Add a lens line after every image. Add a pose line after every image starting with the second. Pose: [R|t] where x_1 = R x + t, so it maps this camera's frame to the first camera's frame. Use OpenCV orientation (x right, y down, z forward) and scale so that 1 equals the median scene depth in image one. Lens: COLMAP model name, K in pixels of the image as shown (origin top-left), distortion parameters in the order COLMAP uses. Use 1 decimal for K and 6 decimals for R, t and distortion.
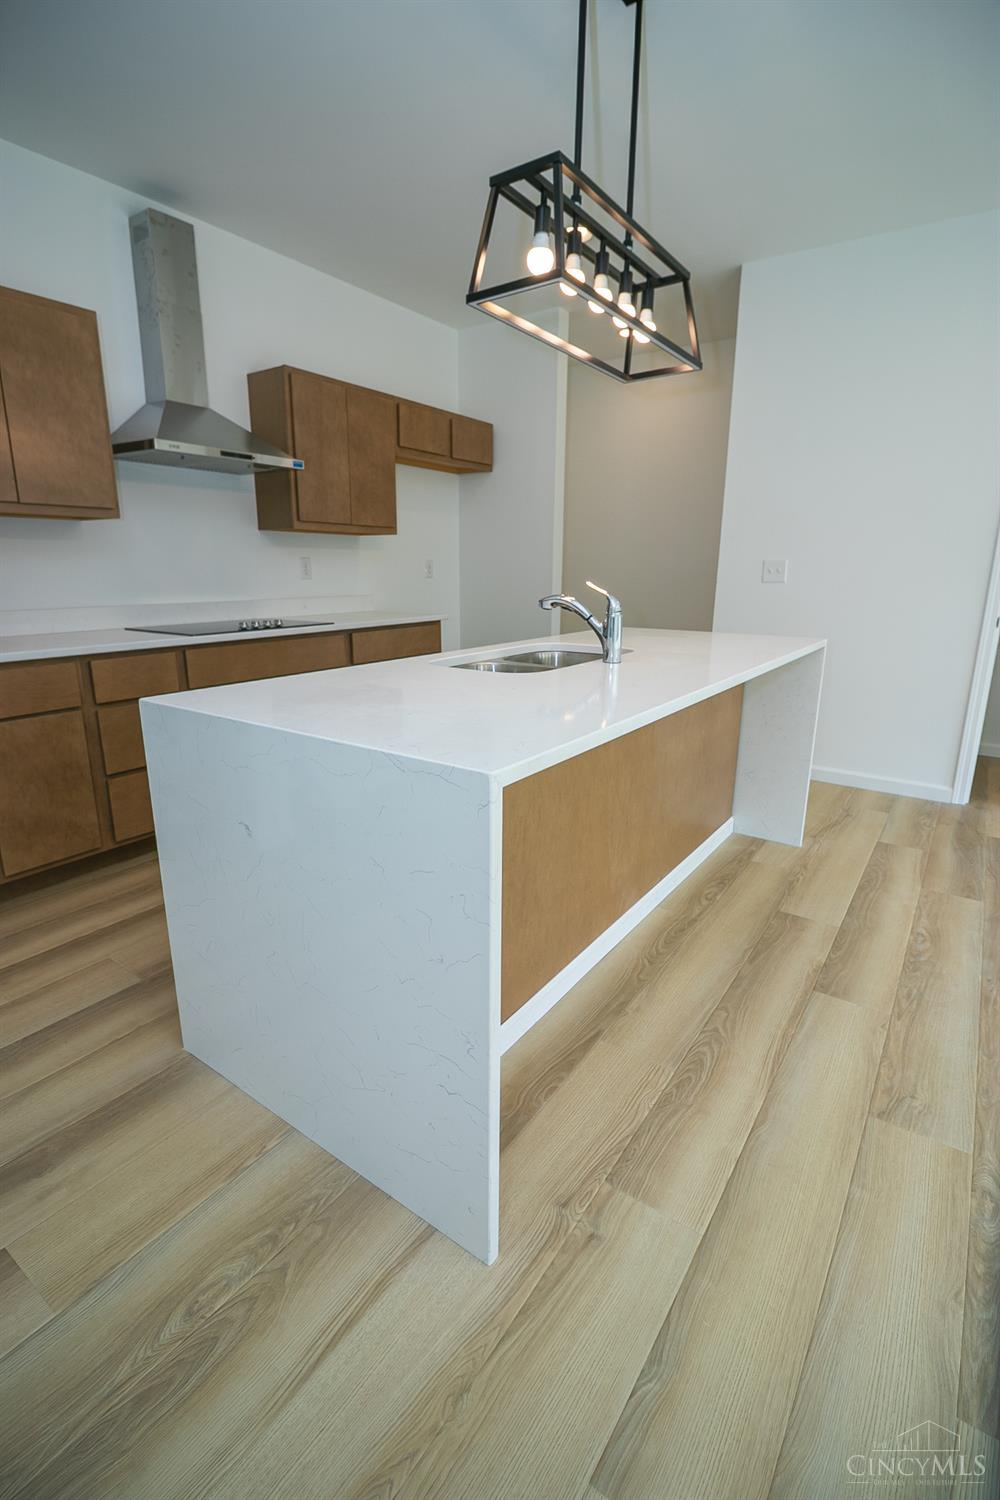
lens RADIAL K [[696.4, 0, 480.1], [0, 696.4, 754.9], [0, 0, 1]] dist [-0.013162, -0.001689]
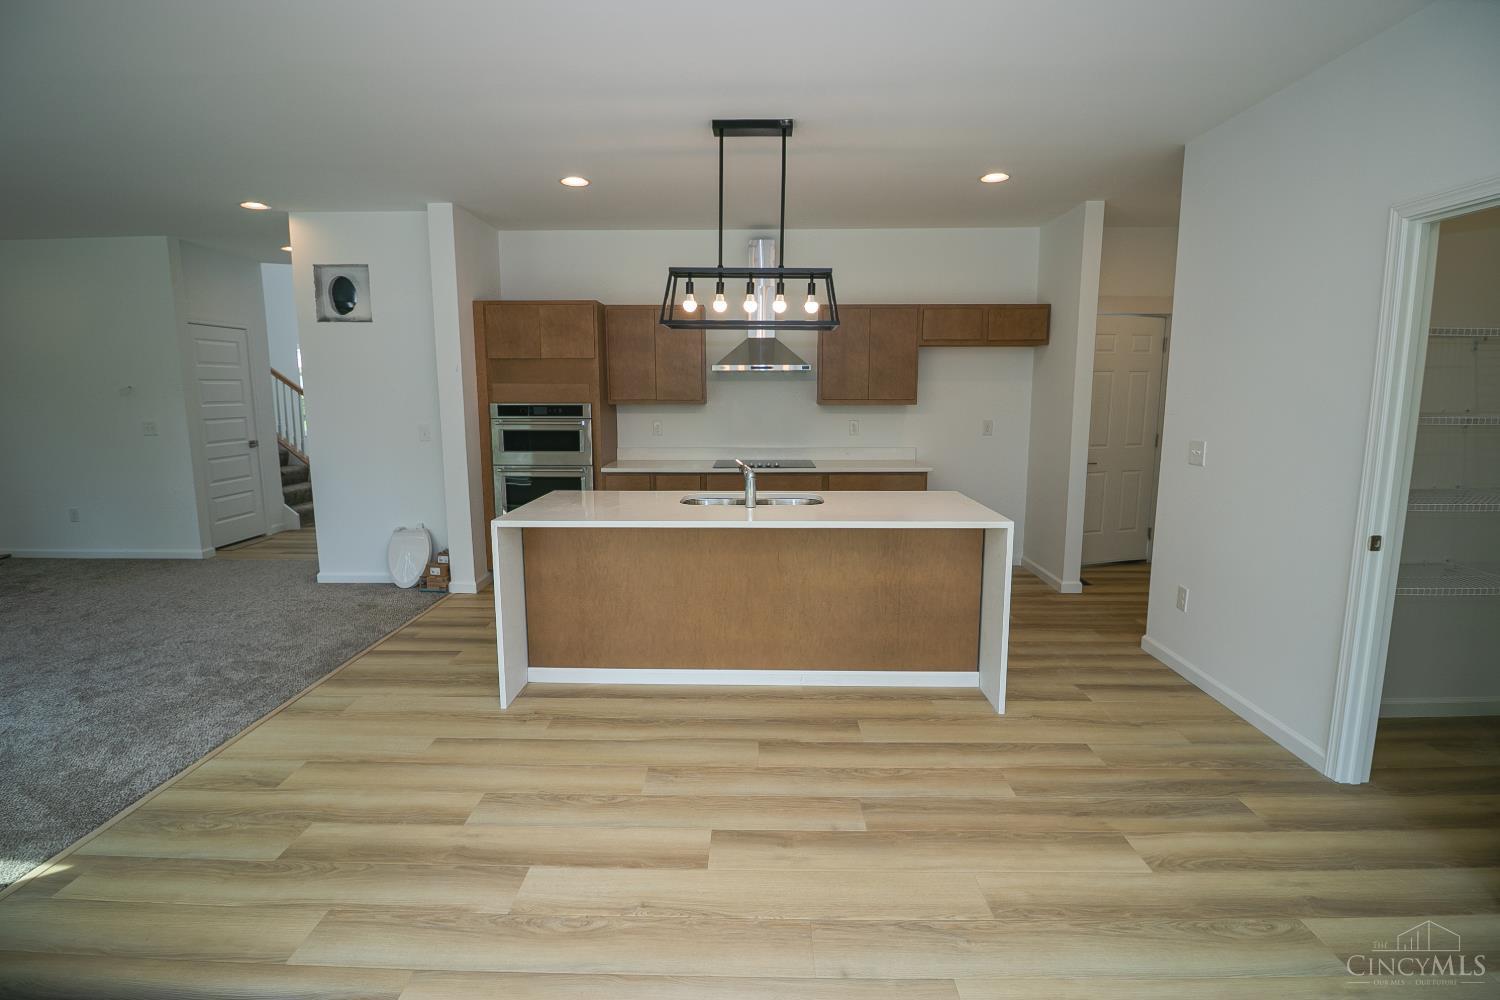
lens RADIAL K [[696.4, 0, 739.6], [0, 696.4, 498.8], [0, 0, 1]] dist [-0.013162, -0.001689]
pose [[0.559326, 0.123735, -0.819661, 1.300646], [-0.211938, 0.977279, 0.002905, -0.129390], [0.801397, 0.172093, 0.572842, 0.027855]]
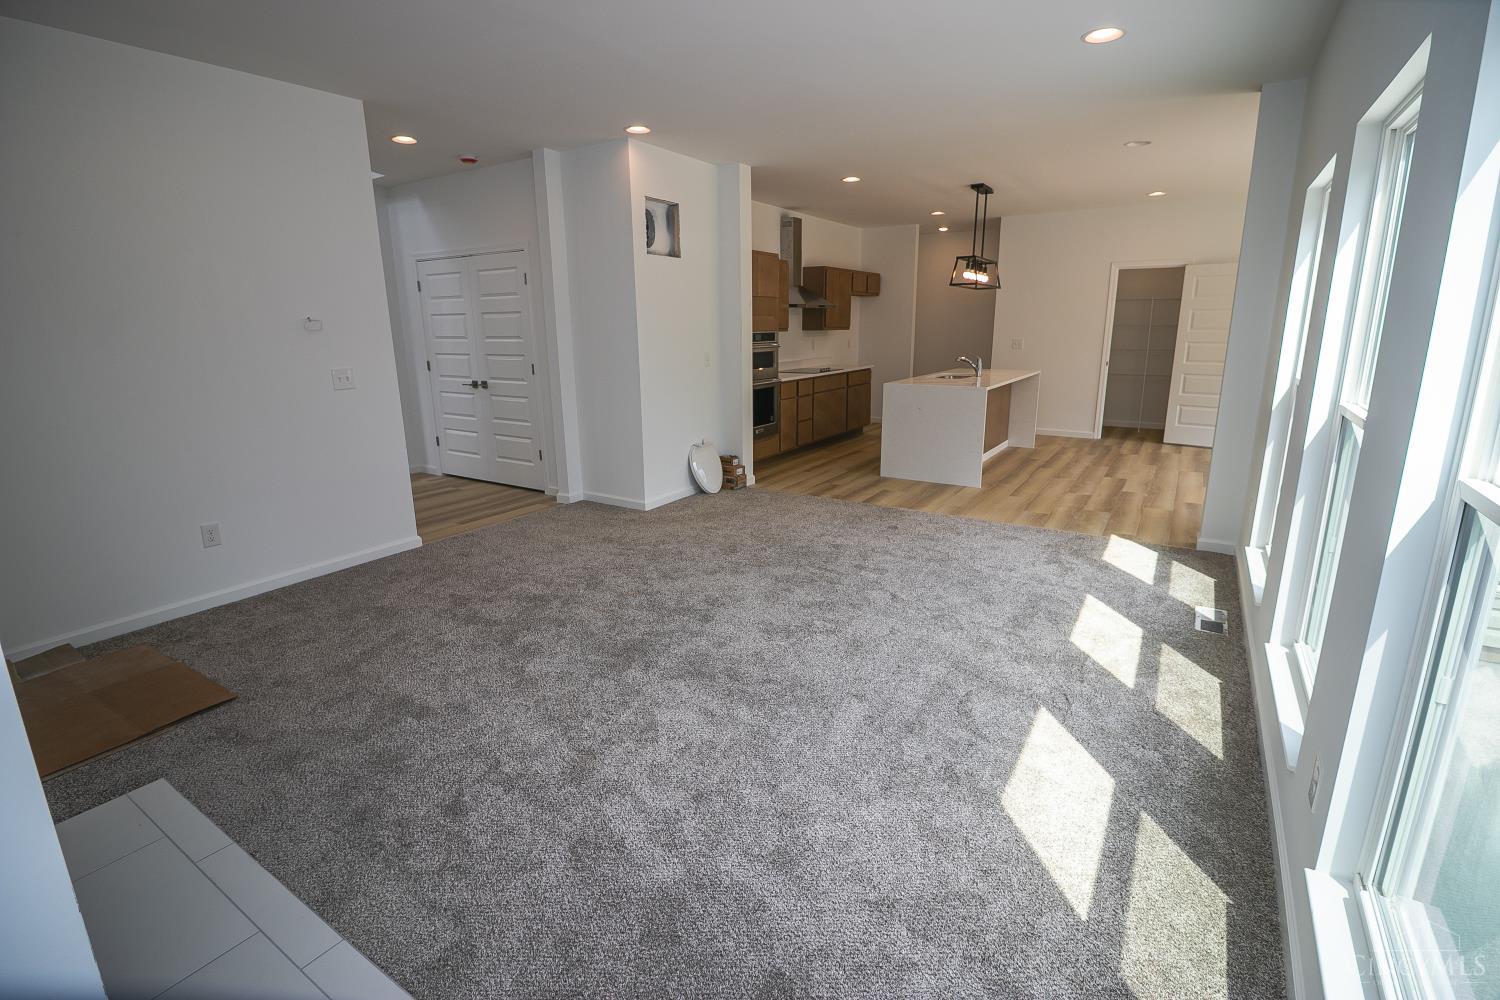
lens RADIAL K [[696.4, 0, 740.5], [0, 696.4, 498.5], [0, 0, 1]] dist [-0.013162, -0.001689]
pose [[0.998716, -0.025197, 0.043937, -0.964671], [0.025907, 0.999542, -0.015650, 0.411755], [-0.043523, 0.016768, 0.998912, -1.986053]]
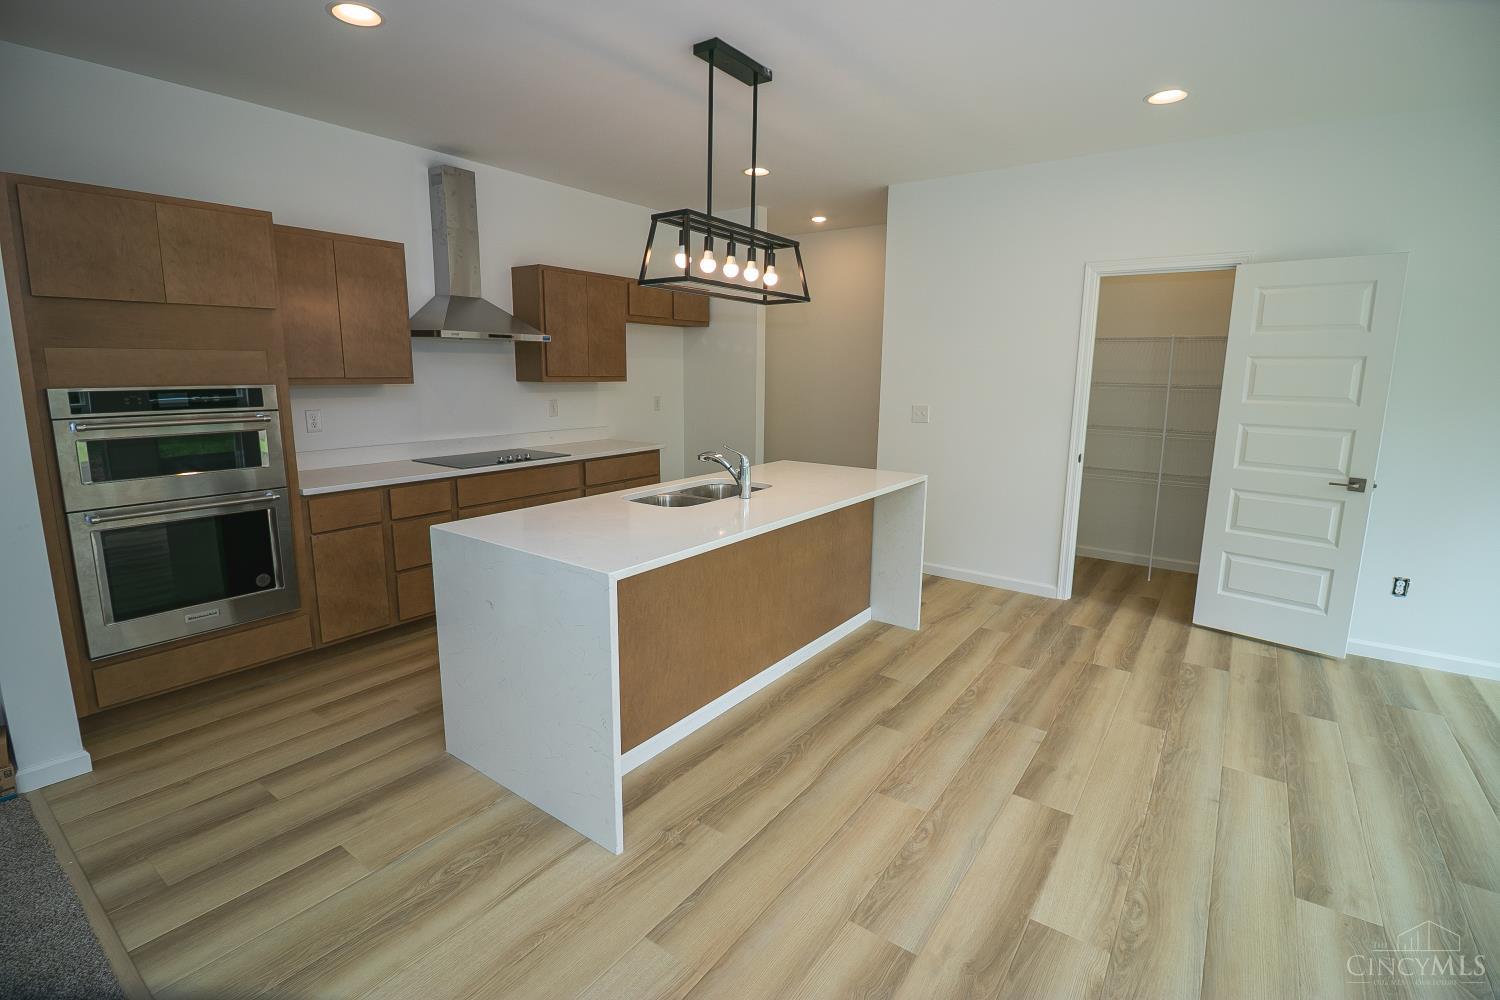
lens RADIAL K [[696.4, 0, 740.9], [0, 696.4, 493.7], [0, 0, 1]] dist [-0.013162, -0.001689]
pose [[0.999949, 0.008047, -0.006173, 0.162732], [-0.008534, 0.996479, -0.083402, -0.015587], [0.005480, 0.083451, 0.996497, -0.407185]]
